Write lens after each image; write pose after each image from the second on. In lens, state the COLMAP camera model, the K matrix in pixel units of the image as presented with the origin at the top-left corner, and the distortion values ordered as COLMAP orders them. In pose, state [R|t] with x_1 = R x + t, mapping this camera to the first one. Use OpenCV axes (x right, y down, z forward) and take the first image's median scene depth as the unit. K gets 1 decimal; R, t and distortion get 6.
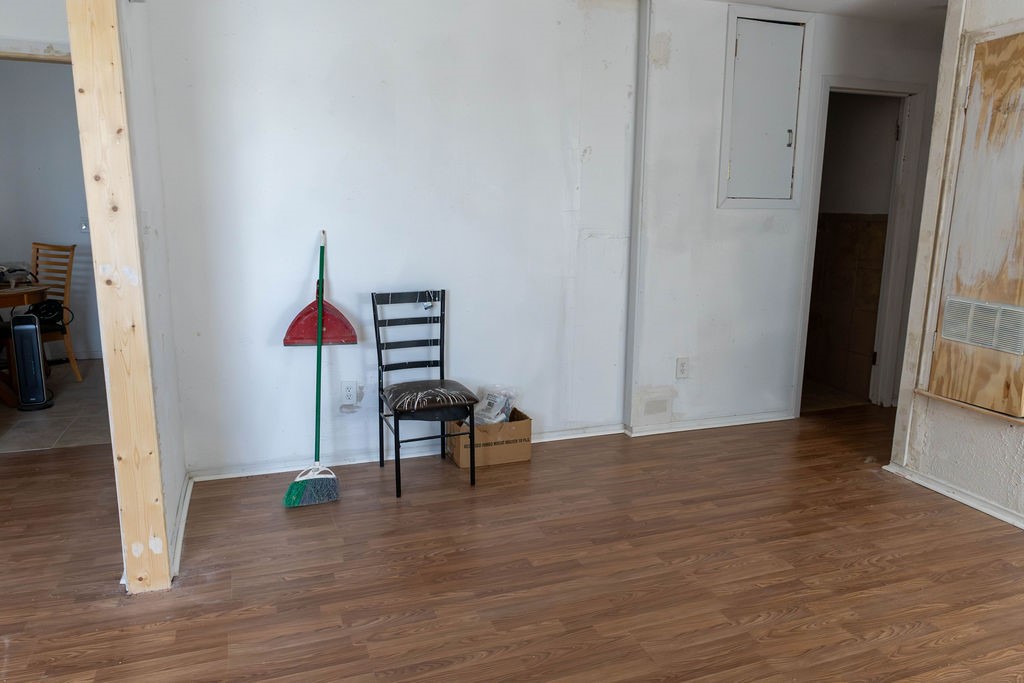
lens RADIAL K [[722.7, 0, 512.0], [0, 722.7, 341.5], [0, 0, 1]] dist [0.000317, -0.002346]
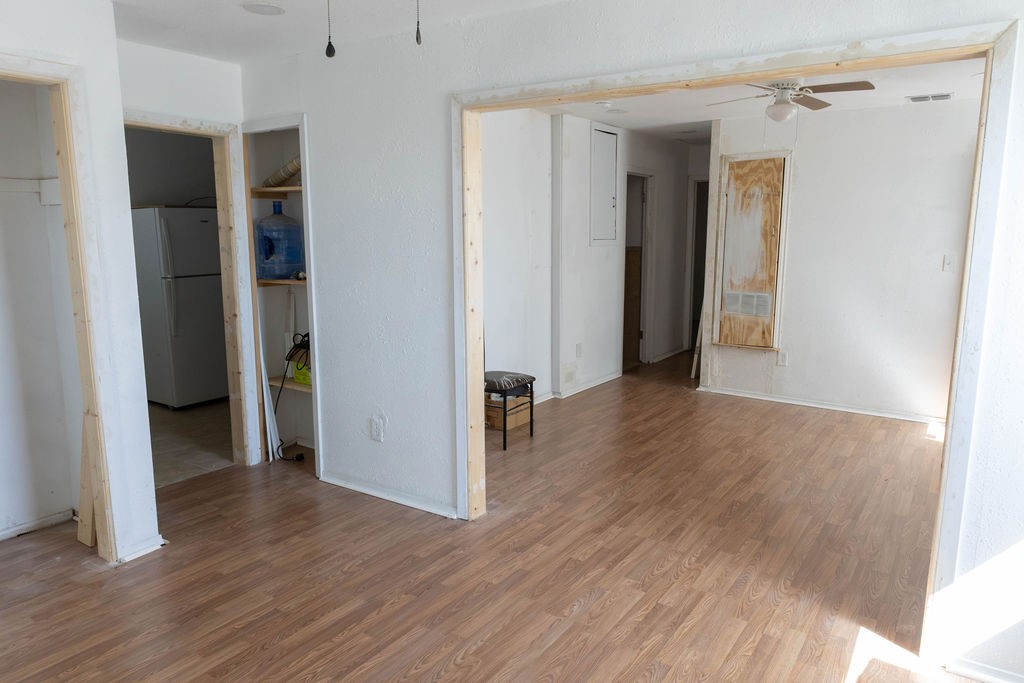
lens RADIAL K [[722.7, 0, 512.0], [0, 722.7, 341.5], [0, 0, 1]] dist [0.000317, -0.002346]
pose [[0.804049, -0.101226, 0.585882, -1.006686], [0.120098, 0.992739, 0.006702, -0.011169], [-0.582307, 0.064974, 0.810368, -0.212102]]
